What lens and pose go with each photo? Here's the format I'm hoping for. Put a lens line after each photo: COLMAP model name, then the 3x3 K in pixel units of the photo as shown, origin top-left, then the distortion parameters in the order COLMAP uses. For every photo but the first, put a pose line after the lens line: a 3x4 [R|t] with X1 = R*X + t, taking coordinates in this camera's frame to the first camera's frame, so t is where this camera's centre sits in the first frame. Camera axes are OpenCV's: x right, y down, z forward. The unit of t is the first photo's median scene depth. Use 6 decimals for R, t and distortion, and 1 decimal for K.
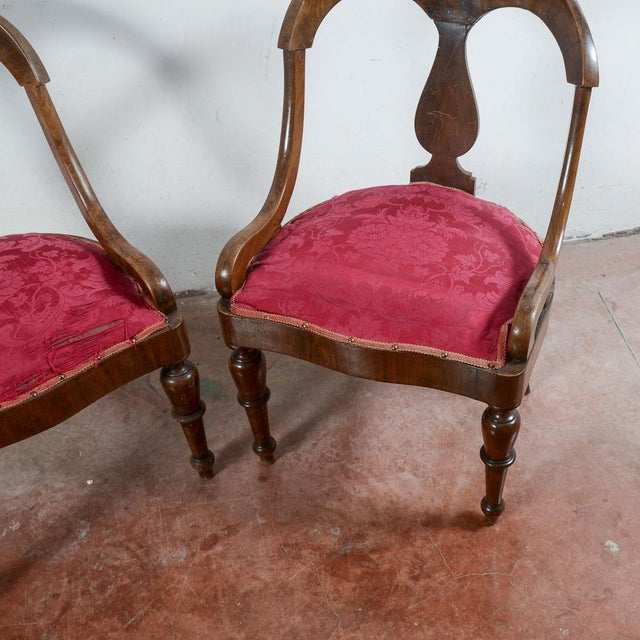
lens RADIAL K [[906.0, 0, 397.1], [0, 906.0, 325.5], [0, 0, 1]] dist [-0.060768, 0.110364]
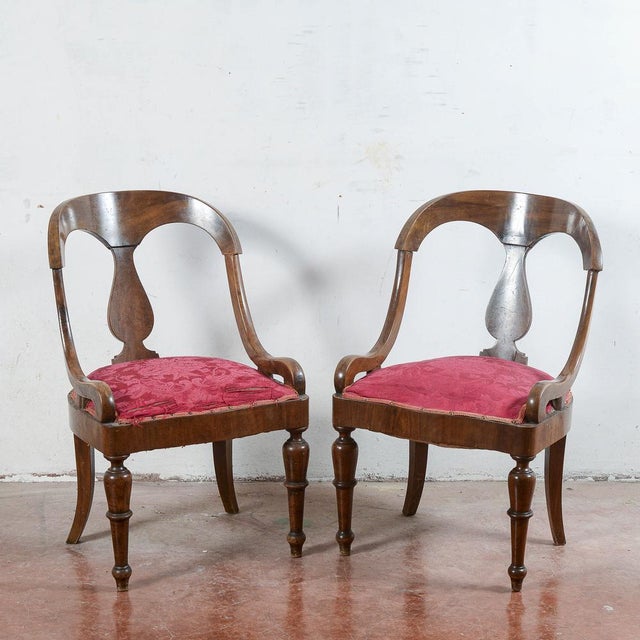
lens RADIAL K [[1700.2, 0, 337.2], [0, 1700.2, 353.2], [0, 0, 1]] dist [0.022302, 0.797238]
pose [[0.986700, 0.074944, -0.144245, 0.184964], [-0.132697, 0.883892, -0.448471, 1.079029], [0.093887, 0.461647, 0.882081, -1.353837]]
